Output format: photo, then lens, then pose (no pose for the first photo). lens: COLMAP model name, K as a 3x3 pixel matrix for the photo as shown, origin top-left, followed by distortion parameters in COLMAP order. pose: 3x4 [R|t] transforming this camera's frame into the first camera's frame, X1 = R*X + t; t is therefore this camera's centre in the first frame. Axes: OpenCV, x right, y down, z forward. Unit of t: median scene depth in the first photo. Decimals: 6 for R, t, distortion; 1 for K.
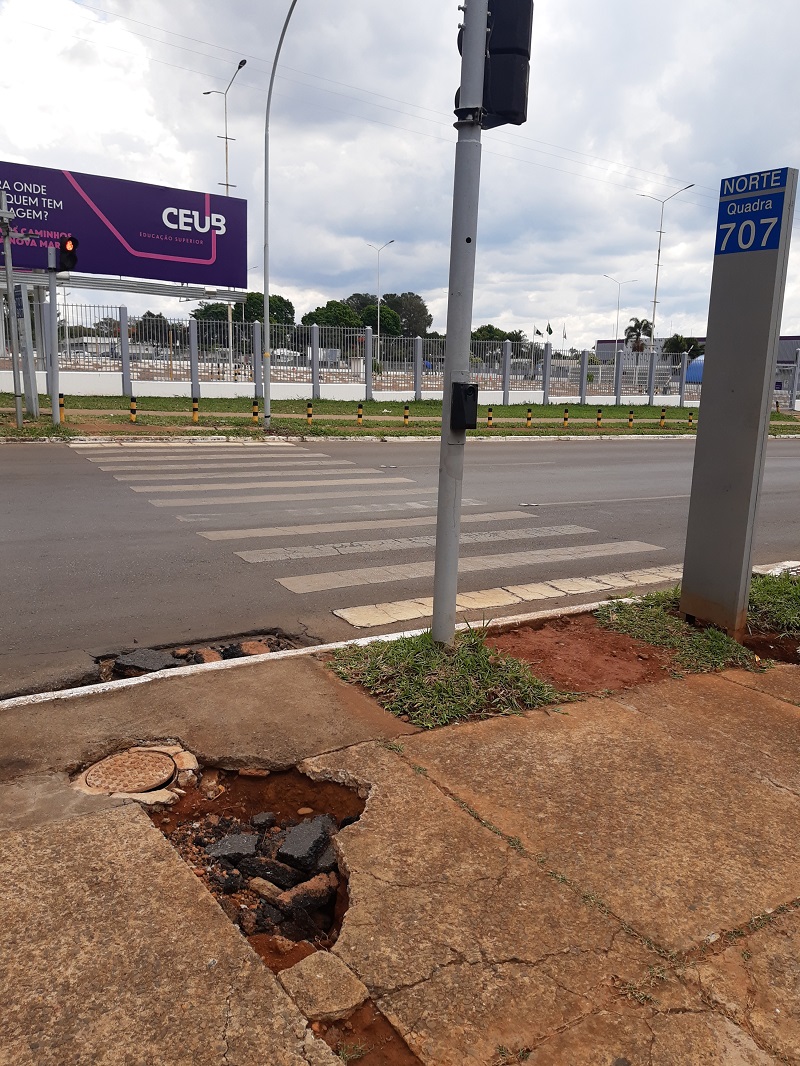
lens RADIAL K [[806.0, 0, 401.9], [0, 806.0, 533.6], [0, 0, 1]] dist [-0.003375, 0.008922]
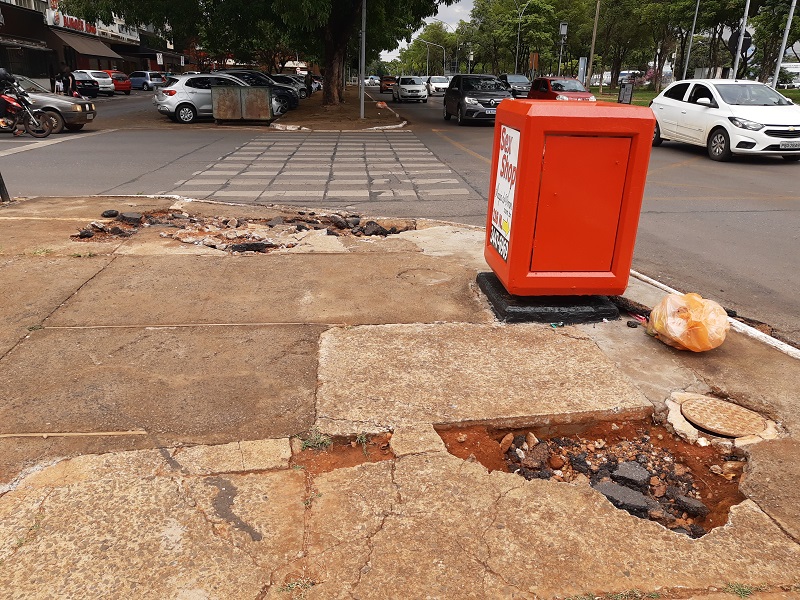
lens RADIAL K [[604.9, 0, 398.2], [0, 604.9, 300.0], [0, 0, 1]] dist [-0.003375, 0.008922]
pose [[-0.436109, 0.257872, -0.862155, 0.695733], [-0.222351, 0.897479, 0.380910, -0.092137], [0.871992, 0.357819, -0.334060, 1.045510]]
